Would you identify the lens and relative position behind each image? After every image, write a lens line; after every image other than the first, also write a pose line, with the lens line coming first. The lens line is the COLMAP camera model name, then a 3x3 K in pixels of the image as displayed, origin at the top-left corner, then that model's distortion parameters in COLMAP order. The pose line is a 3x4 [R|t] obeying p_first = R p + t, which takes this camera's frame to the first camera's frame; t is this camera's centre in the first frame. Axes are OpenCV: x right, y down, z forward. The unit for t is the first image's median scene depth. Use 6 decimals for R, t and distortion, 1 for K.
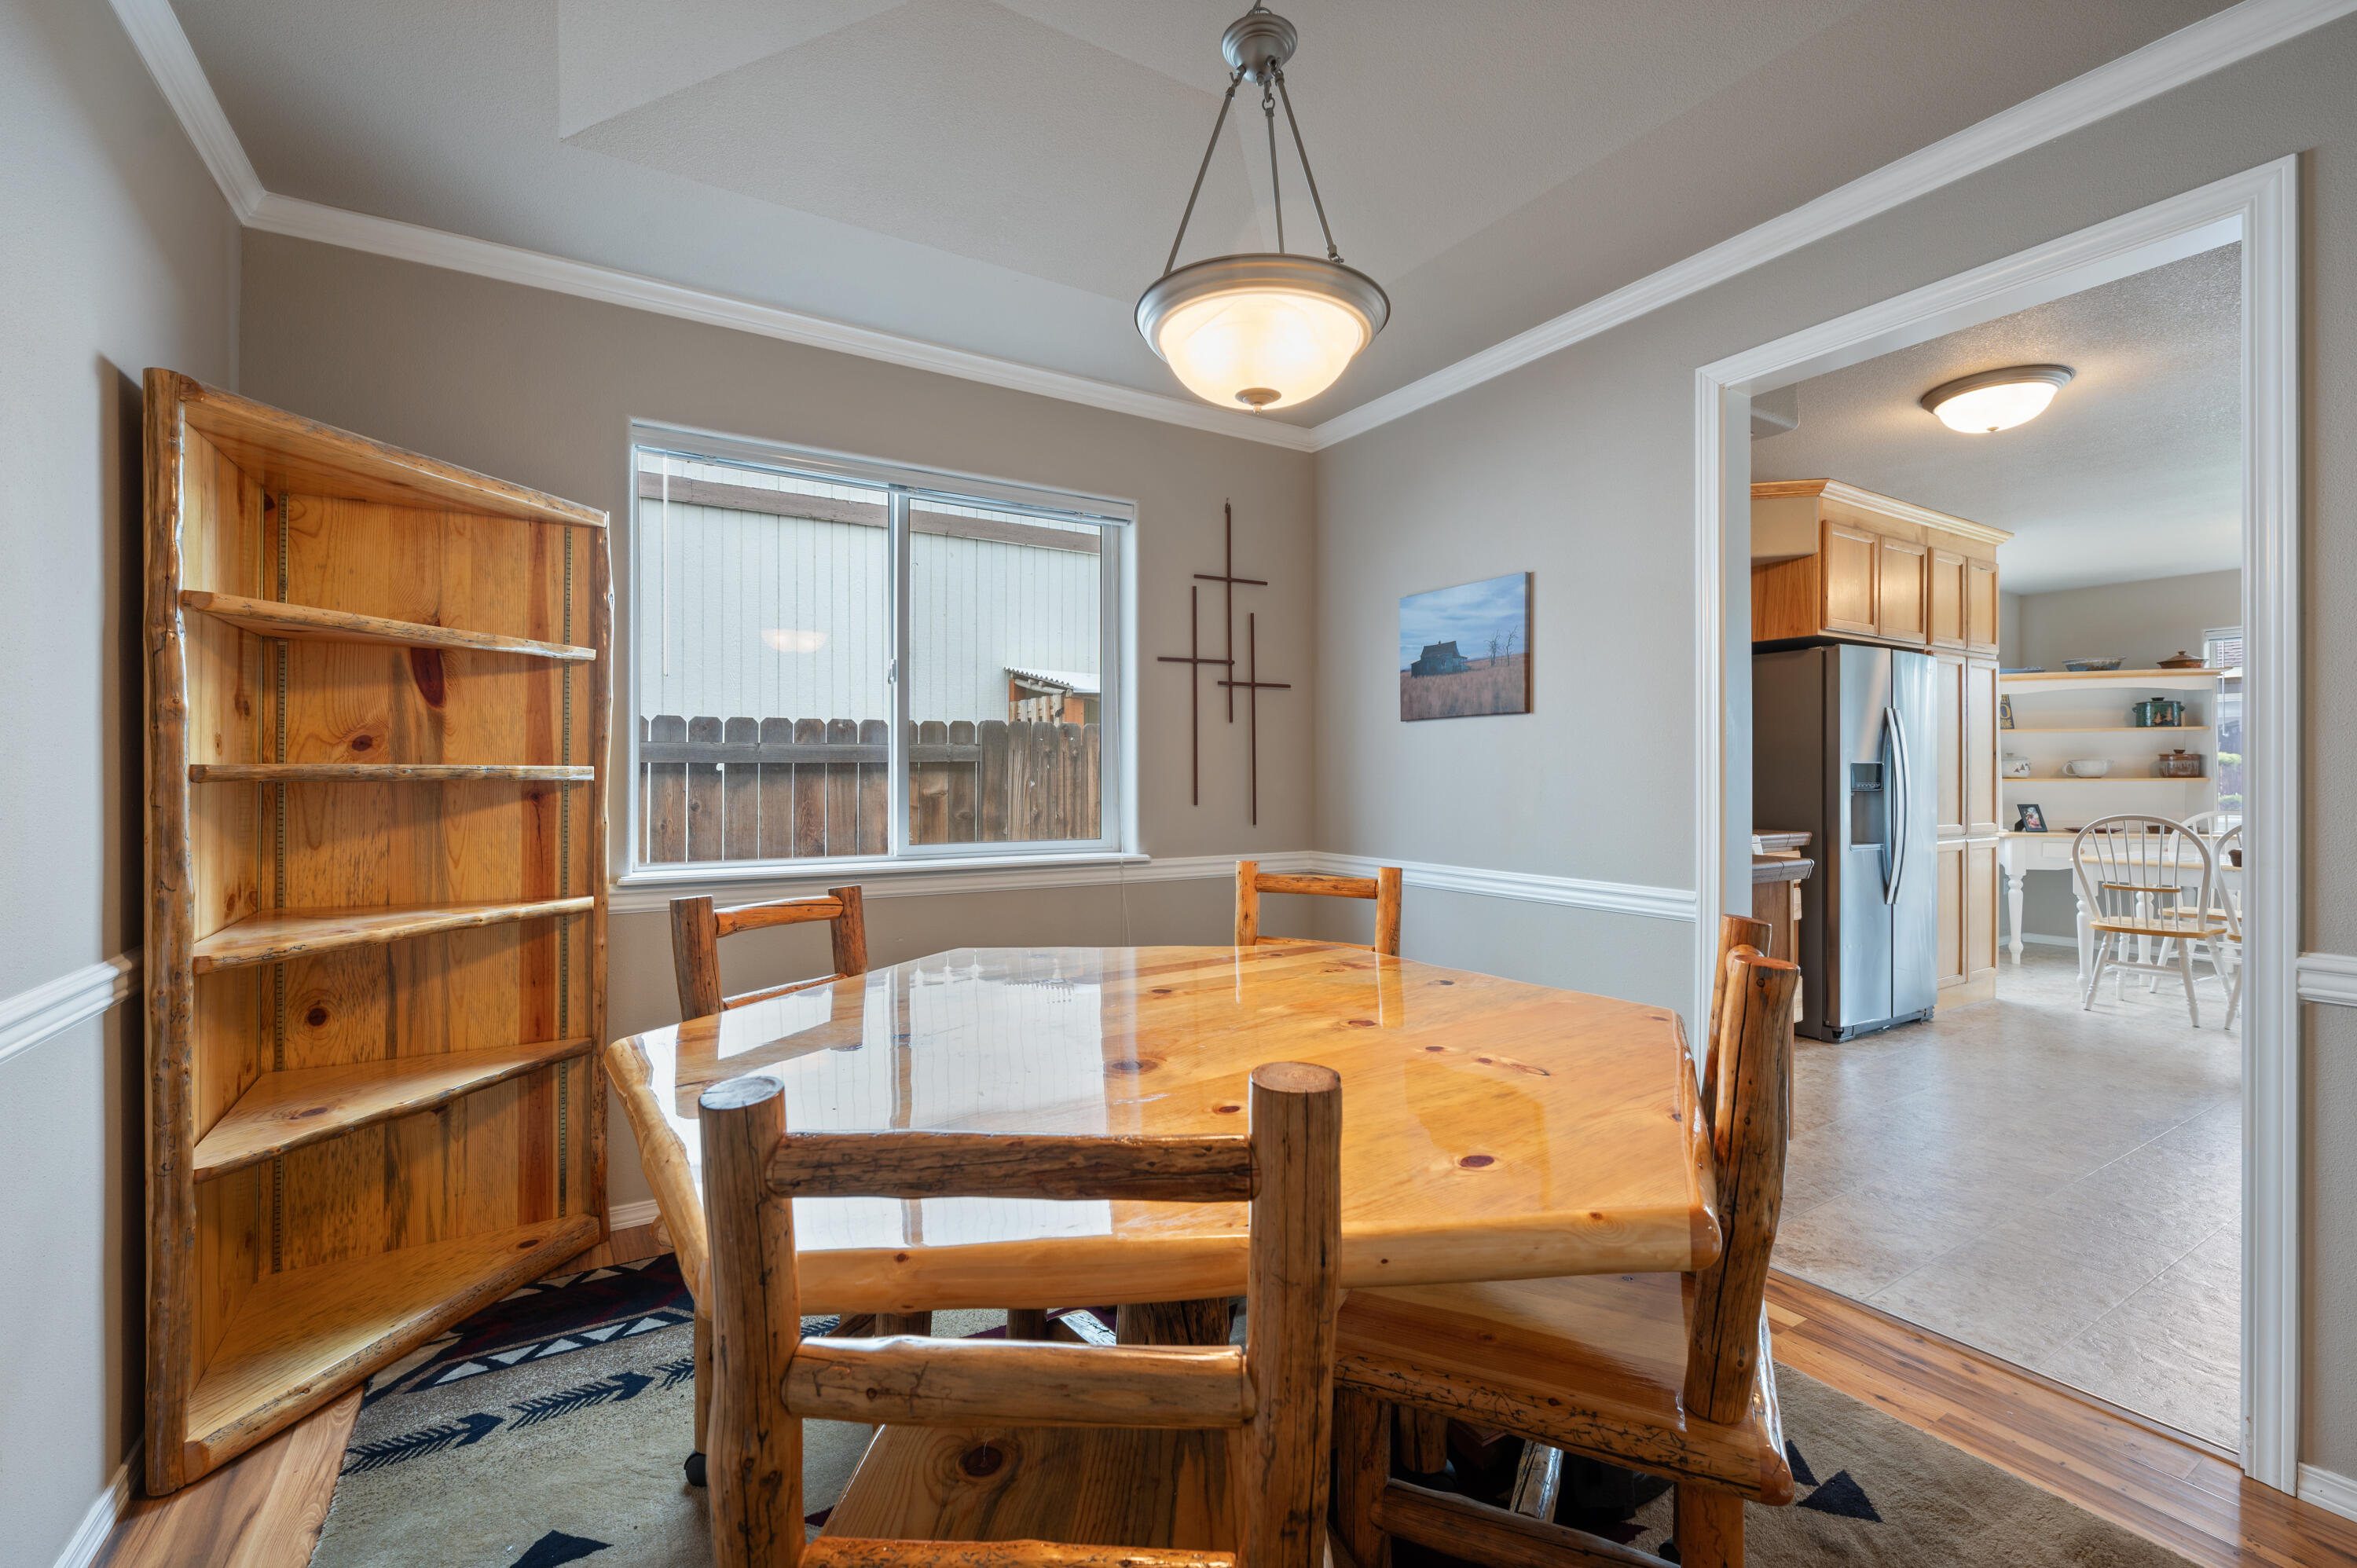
lens RADIAL K [[1004.4, 0, 1176.3], [0, 1004.4, 775.9], [0, 0, 1]] dist [-0.001310, -0.000017]
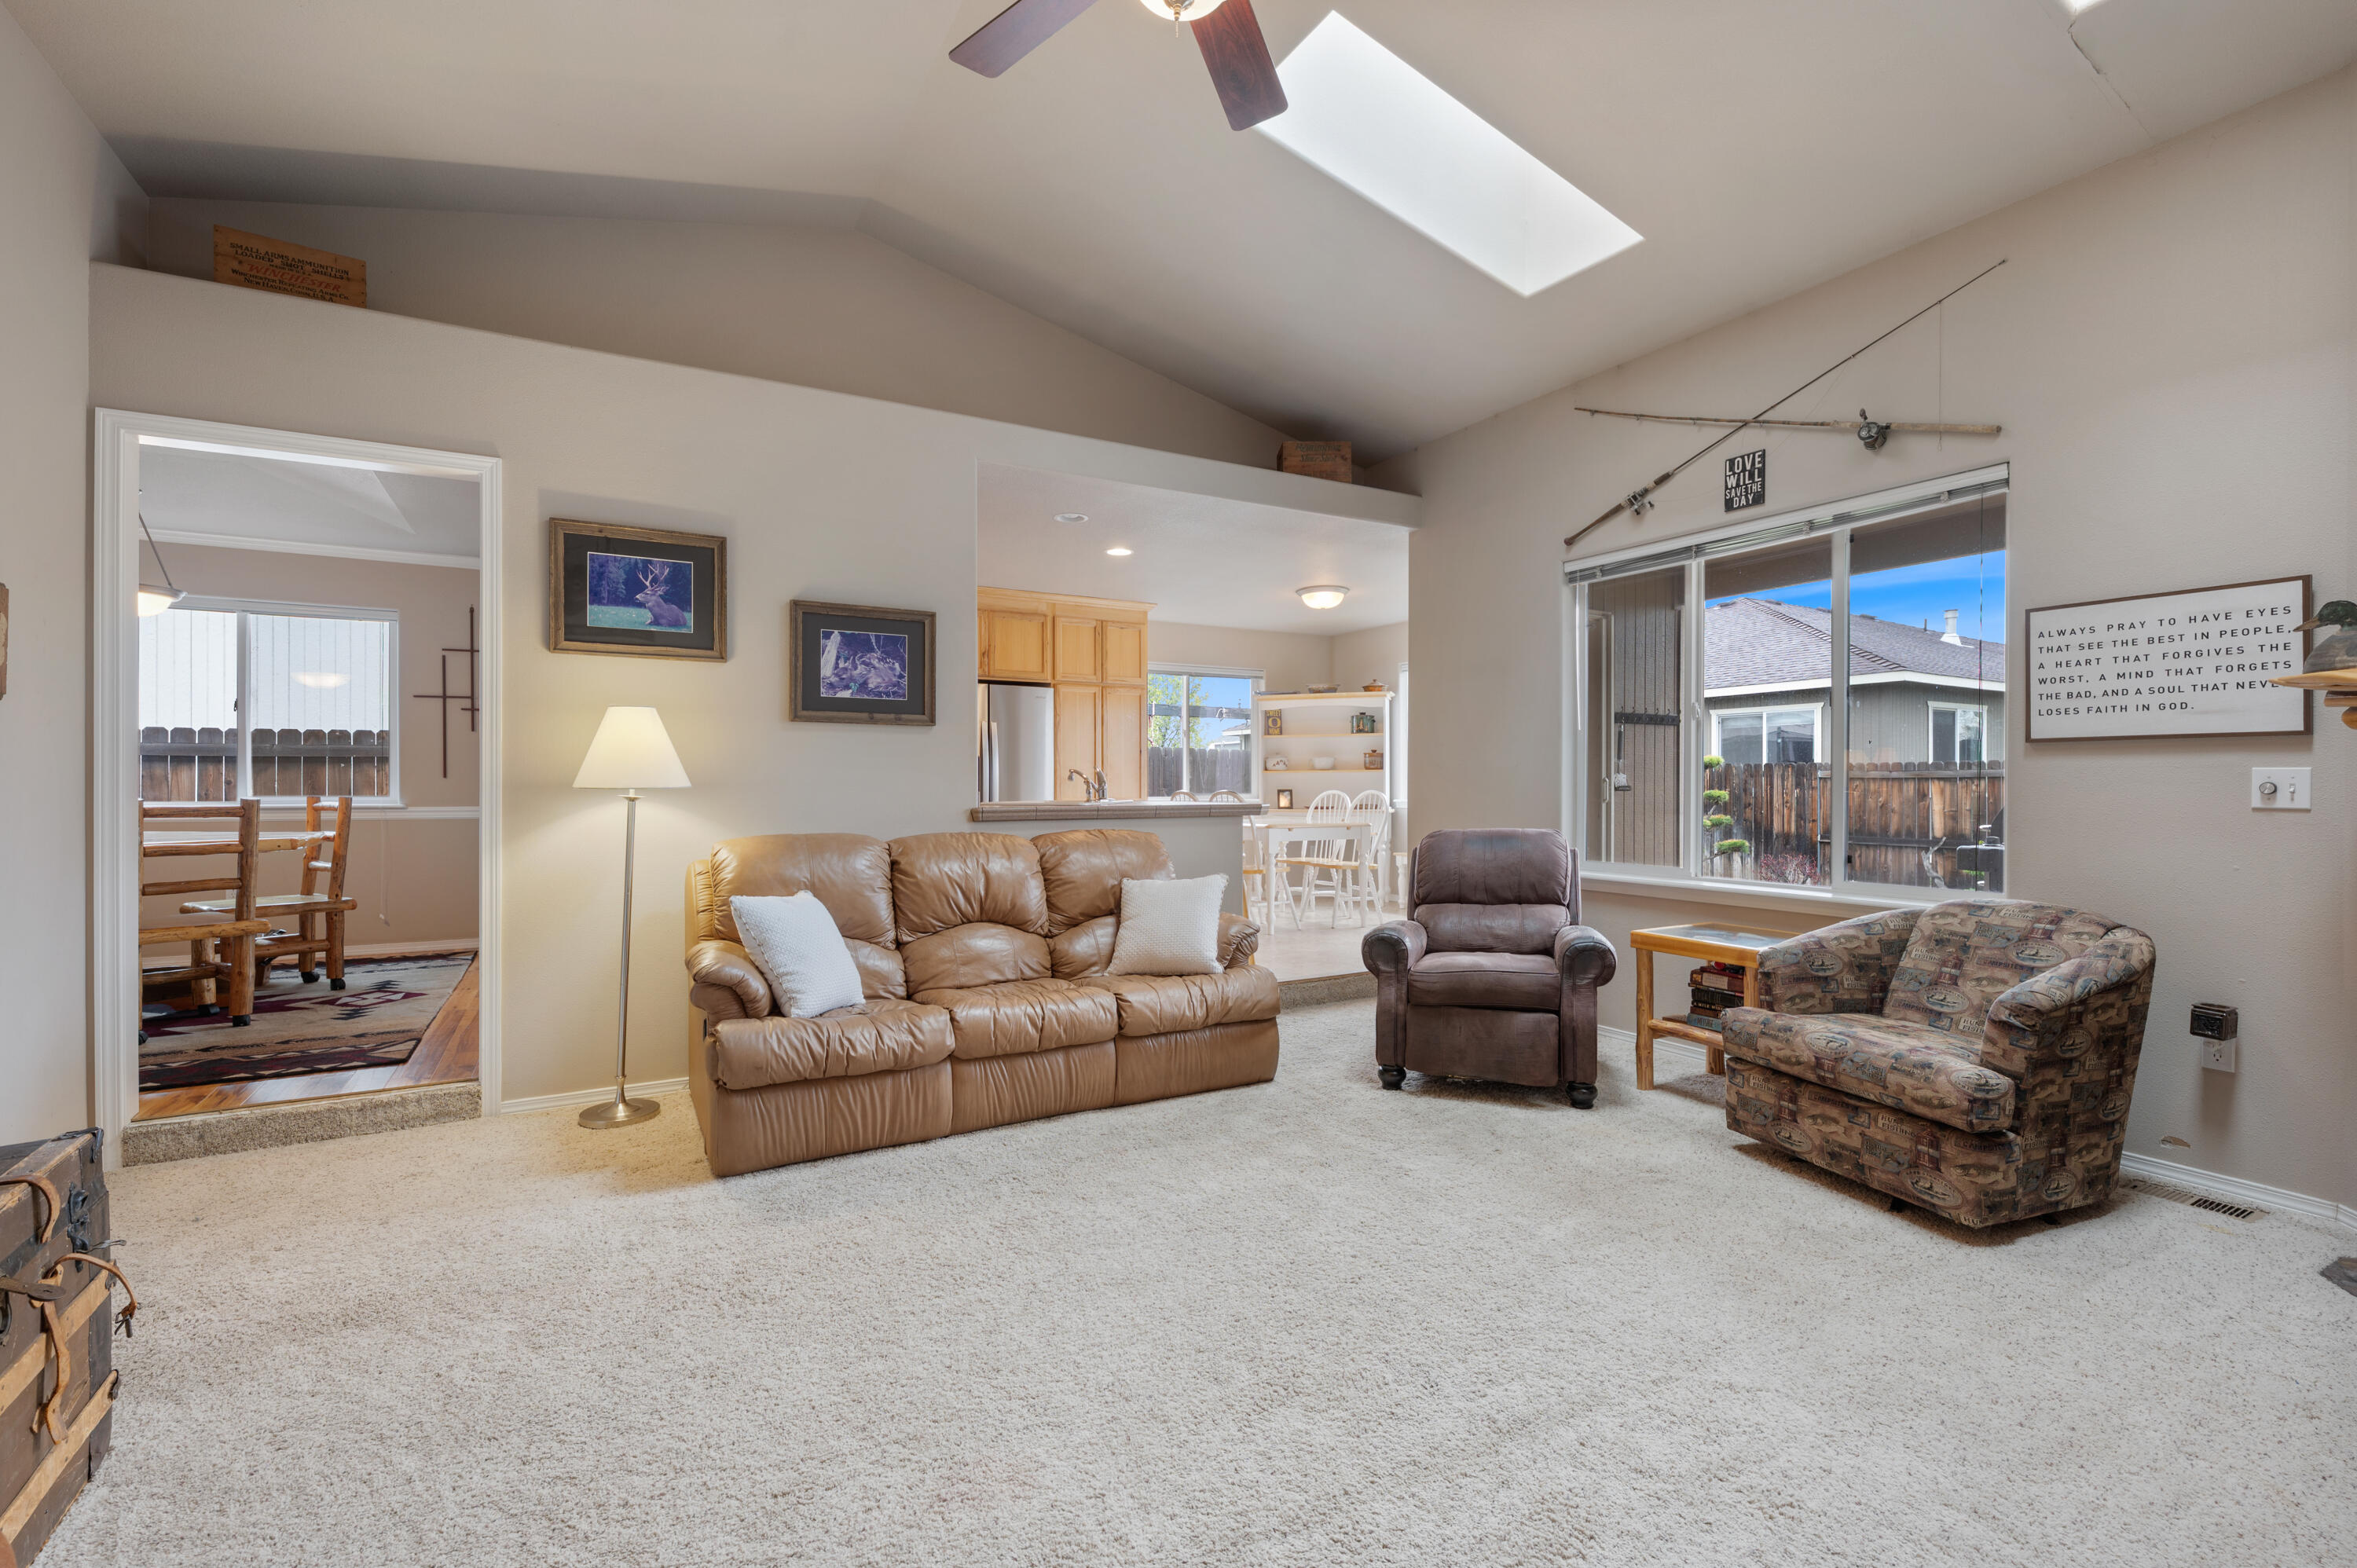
lens RADIAL K [[1031.0, 0, 1170.3], [0, 1031.0, 787.7], [0, 0, 1]] dist [-0.000231, 0.000049]
pose [[0.999406, 0.000285, -0.034447, 1.067069], [-0.000237, 0.999999, 0.001407, 0.034091], [0.034447, -0.001398, 0.999406, -0.608367]]
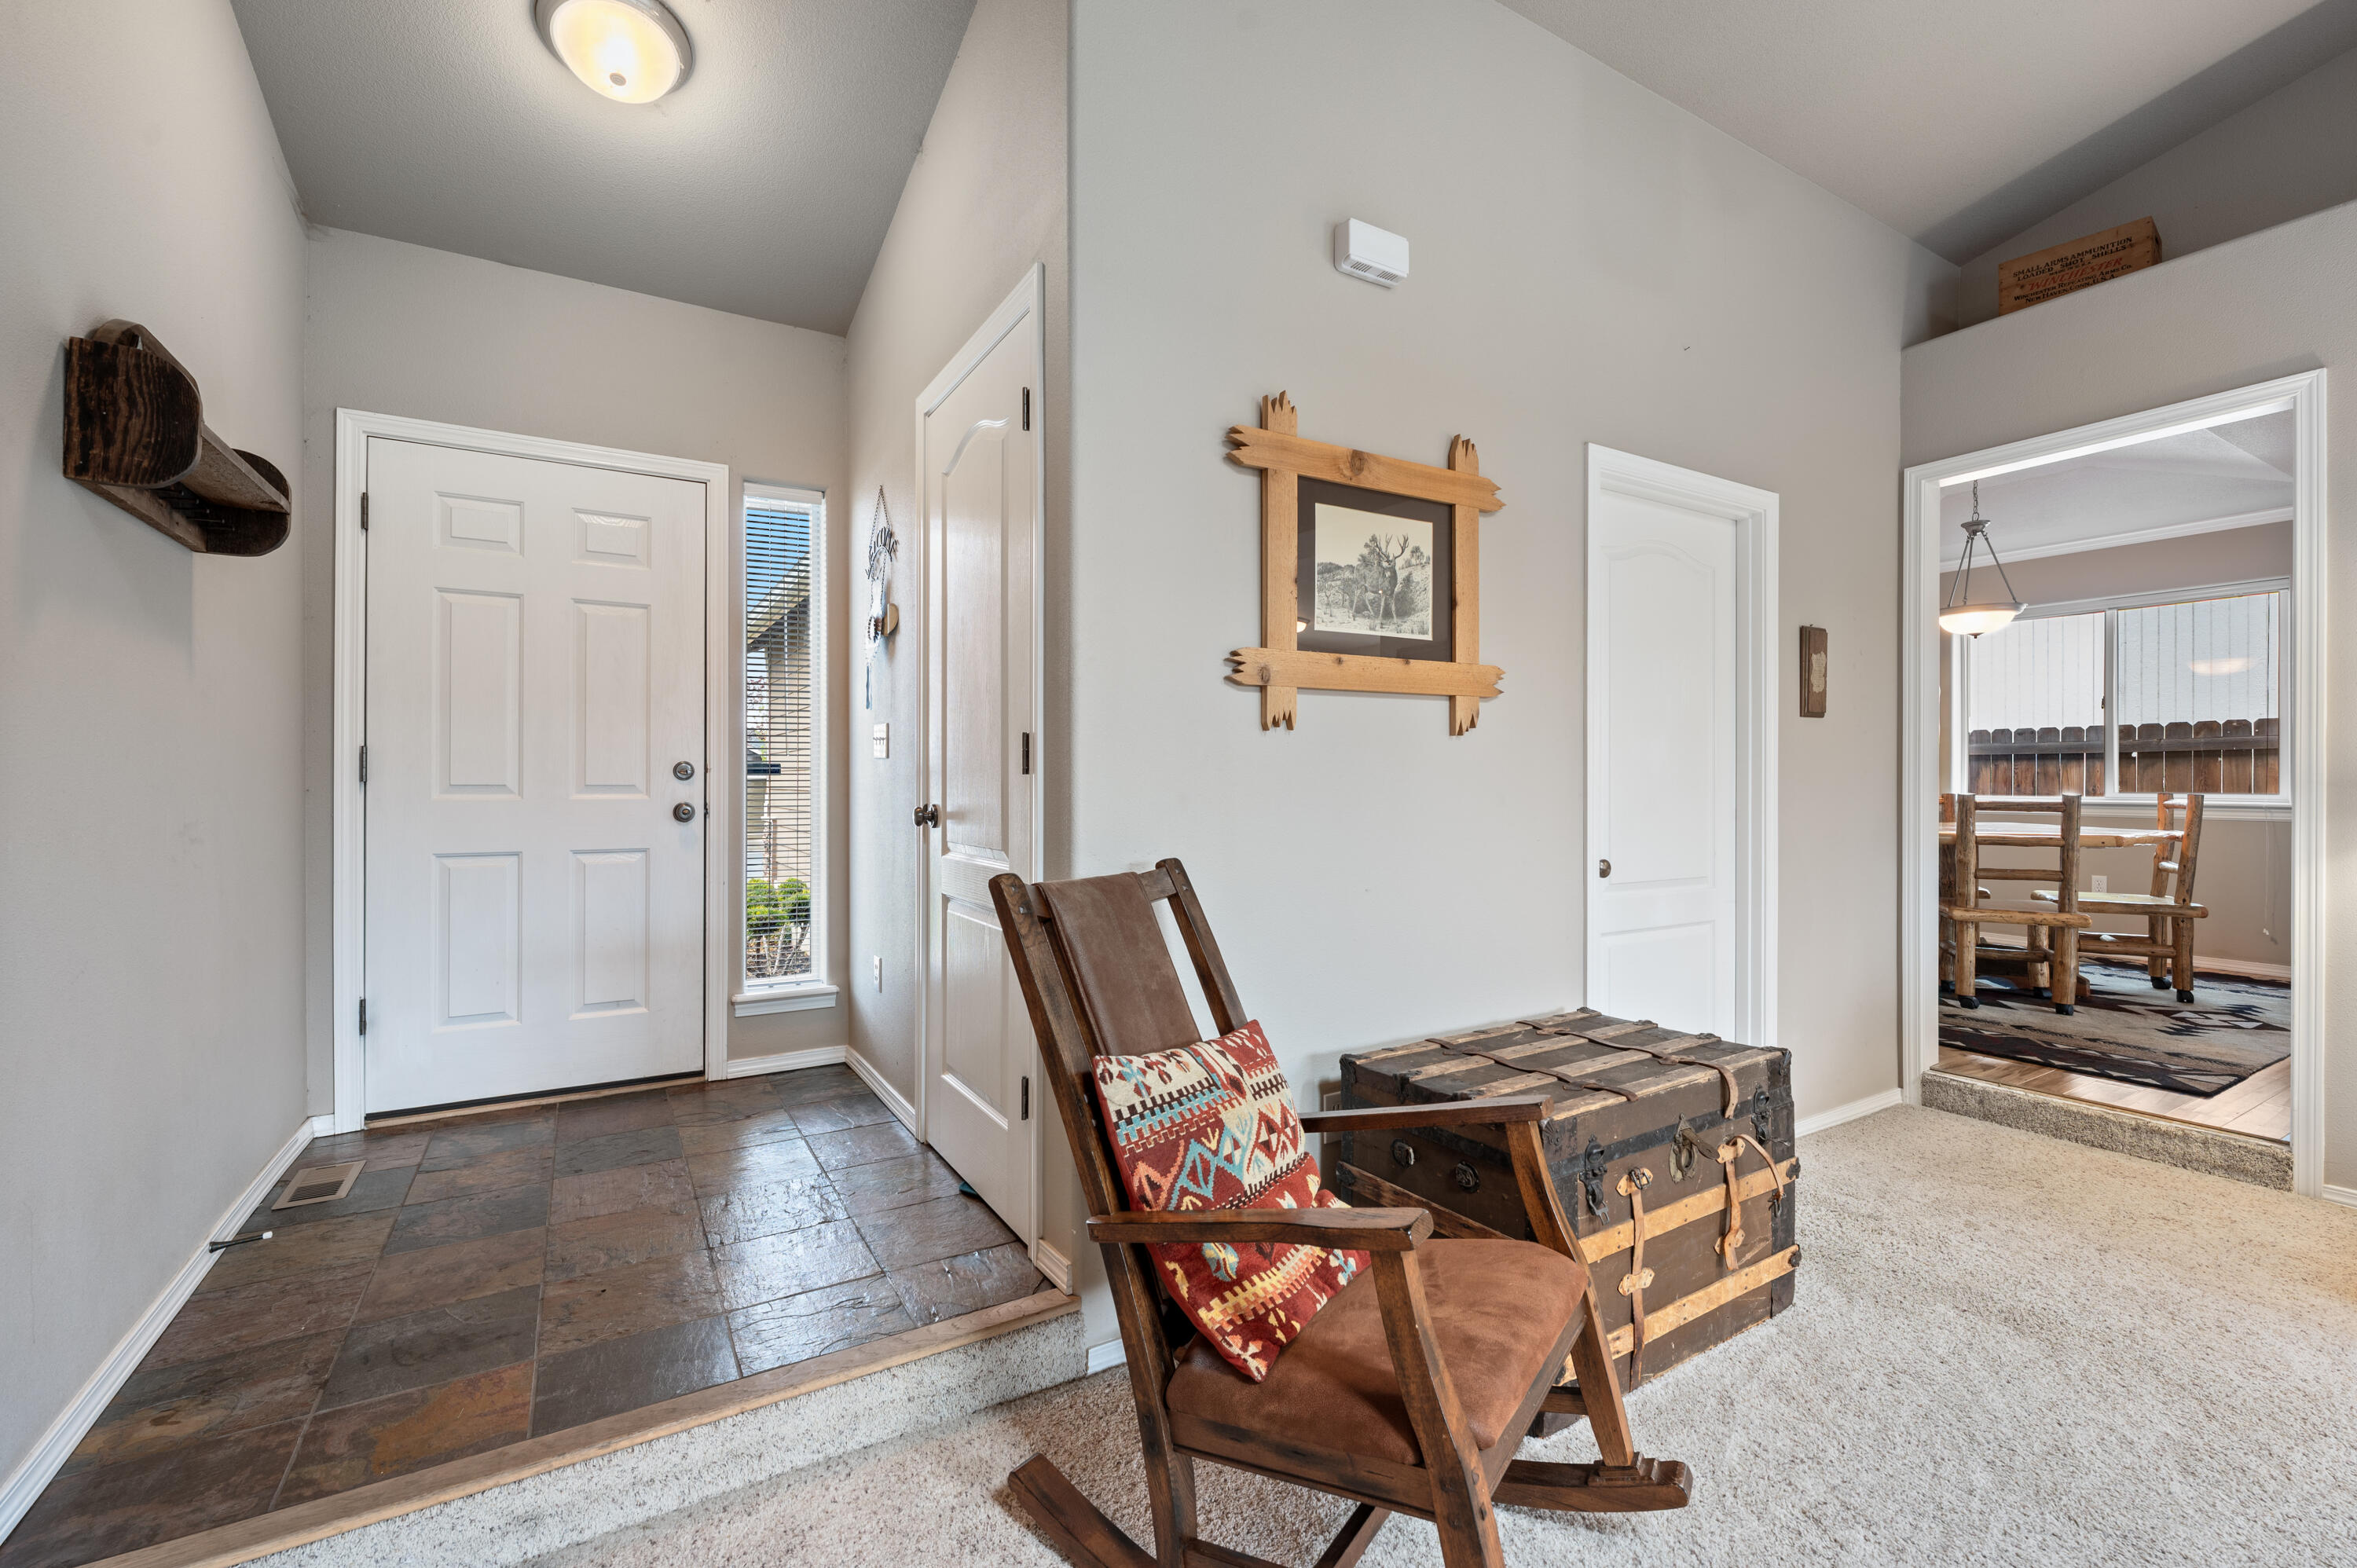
lens RADIAL K [[995.3, 0, 1178.5], [0, 995.3, 784.0], [0, 0, 1]] dist [-0.001792, -0.000107]
pose [[-0.010255, 0.004002, -0.999939, 1.138687], [-0.000962, 0.999991, 0.004012, 0.032609], [0.999947, 0.001003, -0.010251, -0.517253]]
